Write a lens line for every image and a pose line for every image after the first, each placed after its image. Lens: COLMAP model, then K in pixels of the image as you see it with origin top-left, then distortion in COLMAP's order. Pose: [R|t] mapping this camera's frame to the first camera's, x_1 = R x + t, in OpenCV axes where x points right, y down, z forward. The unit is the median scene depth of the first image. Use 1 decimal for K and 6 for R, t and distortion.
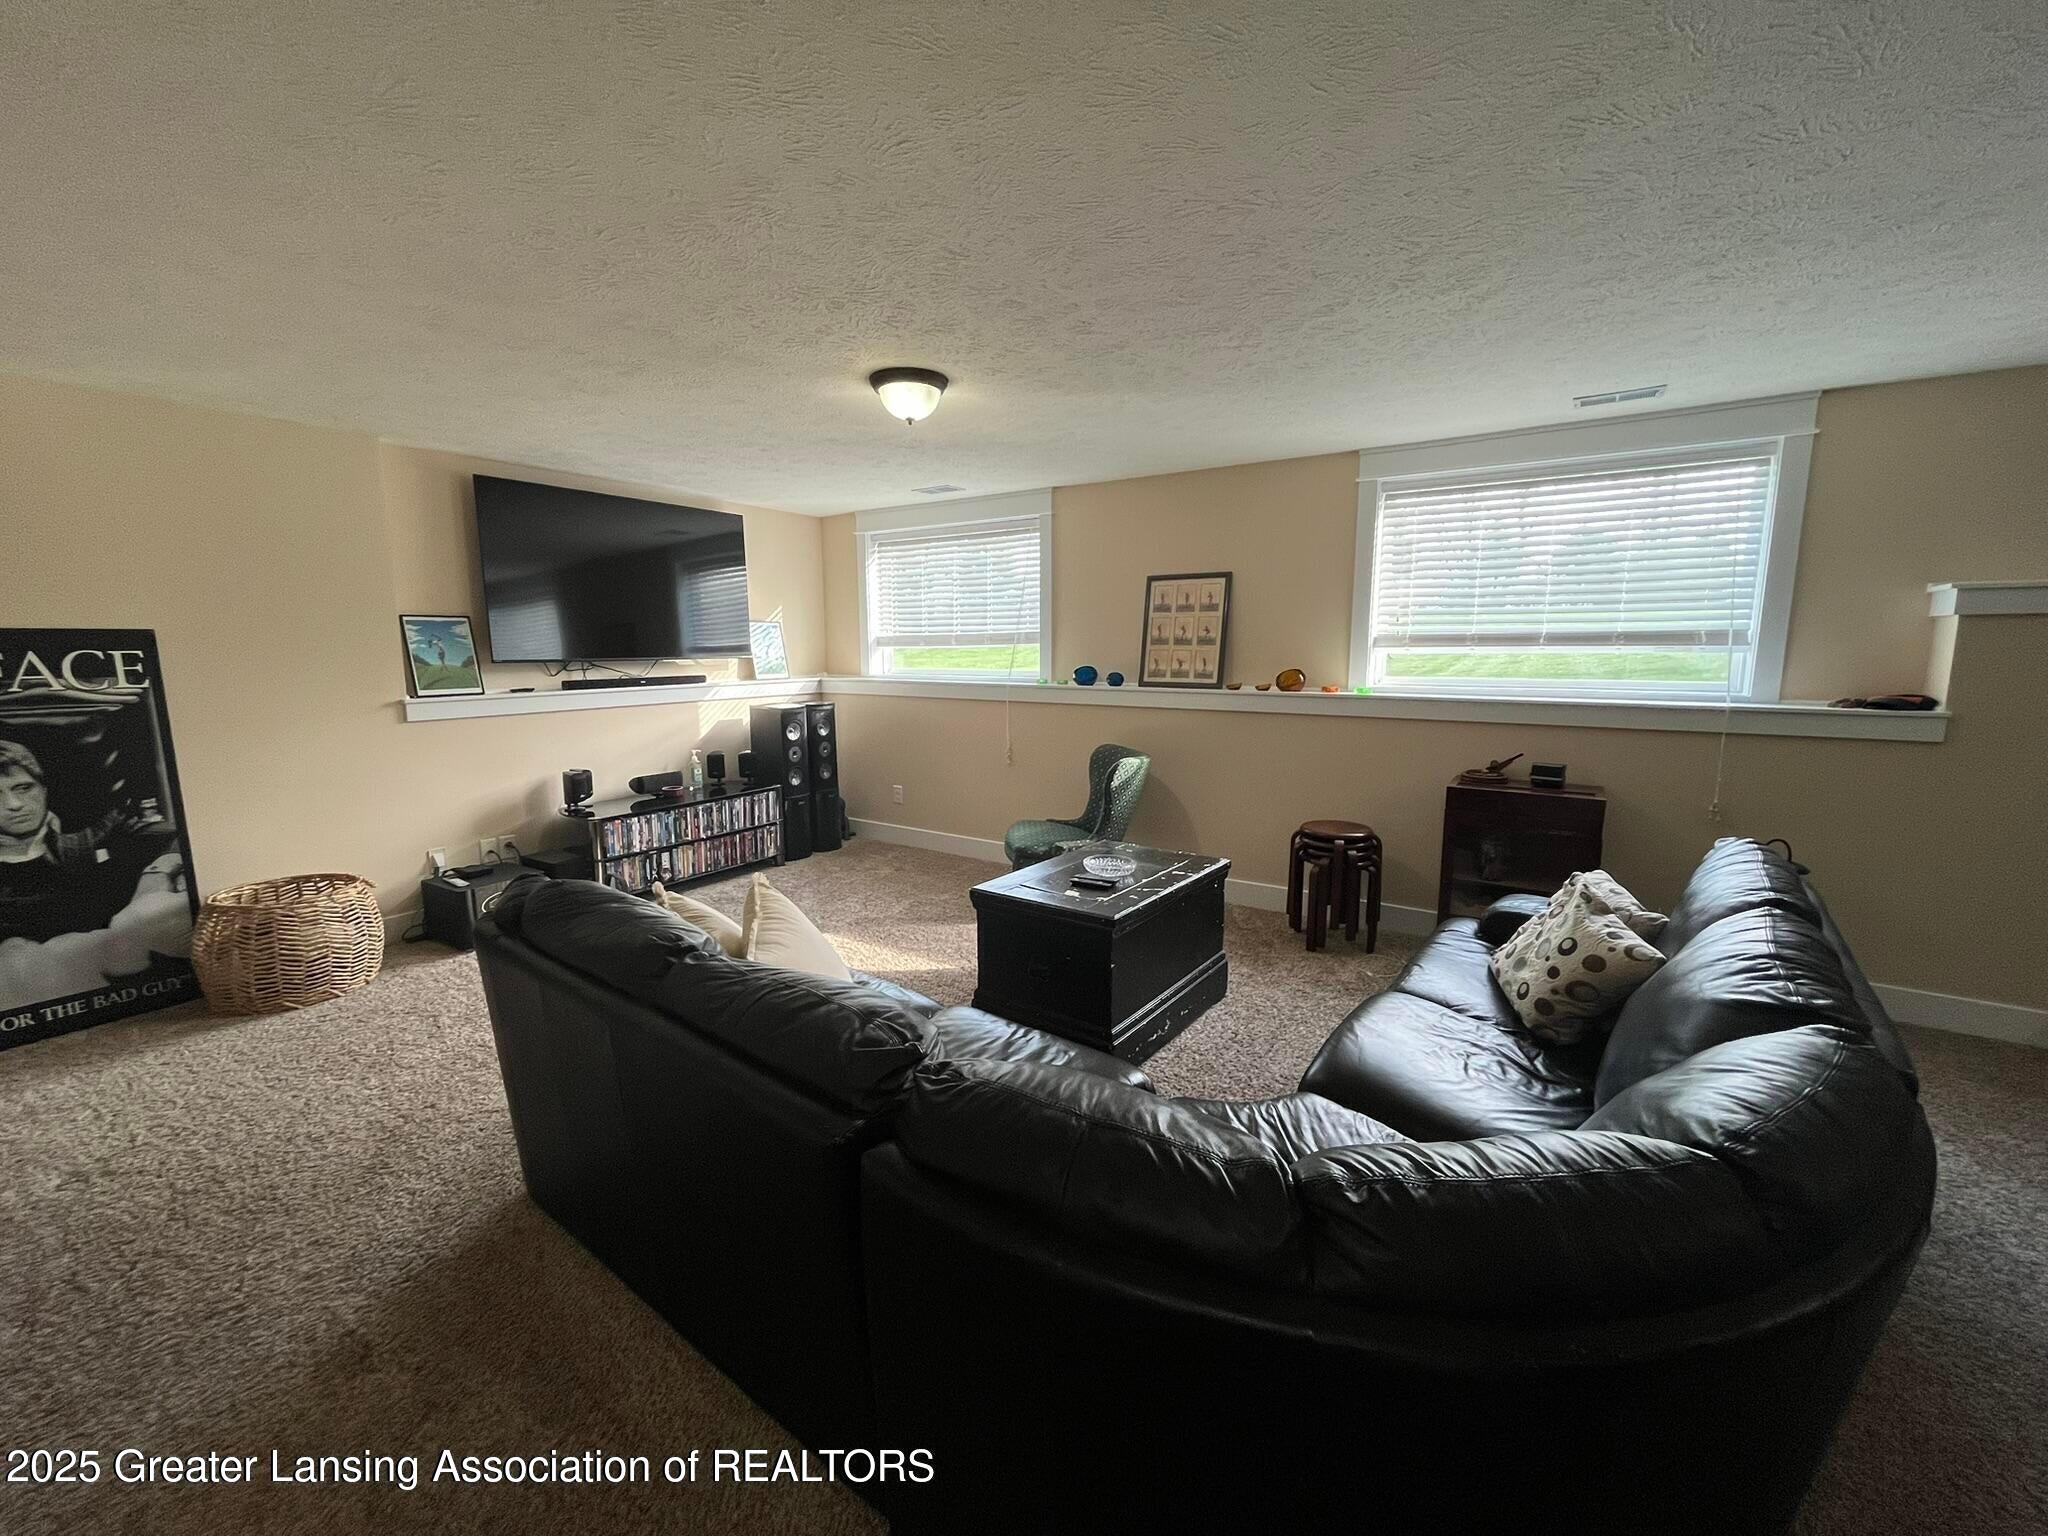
lens RADIAL K [[814.7, 0, 1024.0], [0, 814.7, 768.0], [0, 0, 1]] dist [-0.000853, -0.000174]
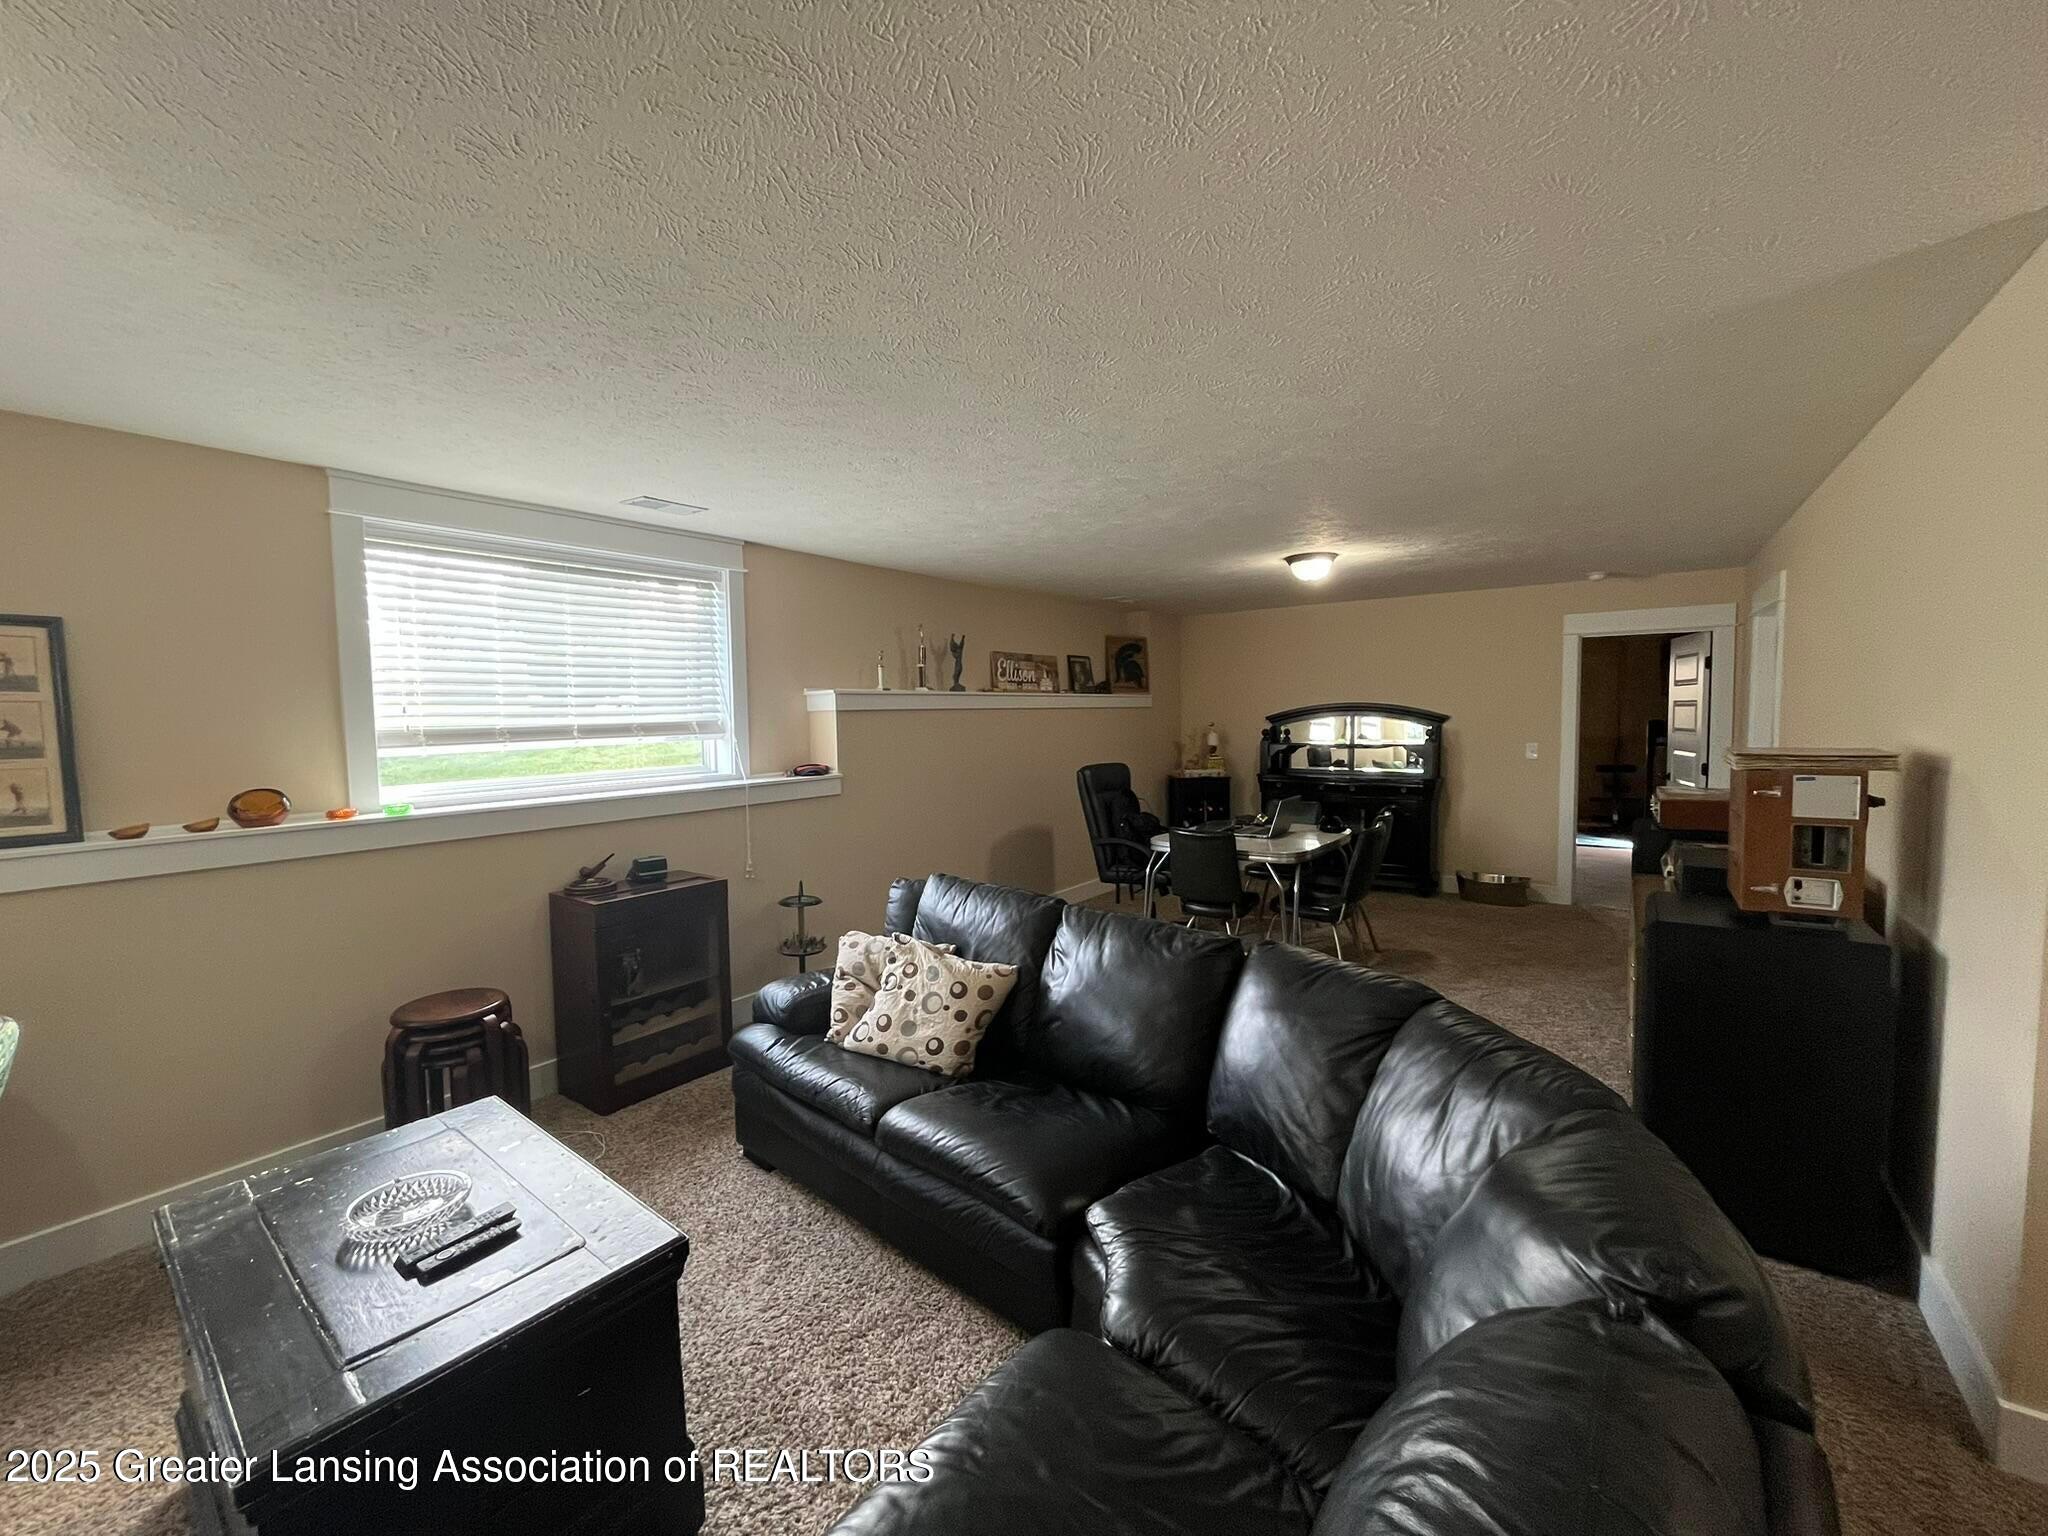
lens RADIAL K [[821.7, 0, 1024.0], [0, 821.7, 768.0], [0, 0, 1]] dist [-0.001141, -0.000181]
pose [[0.064210, -0.065403, 0.995791, -0.302583], [0.169345, 0.984092, 0.053715, -0.089557], [-0.983463, 0.165183, 0.074264, 0.473978]]
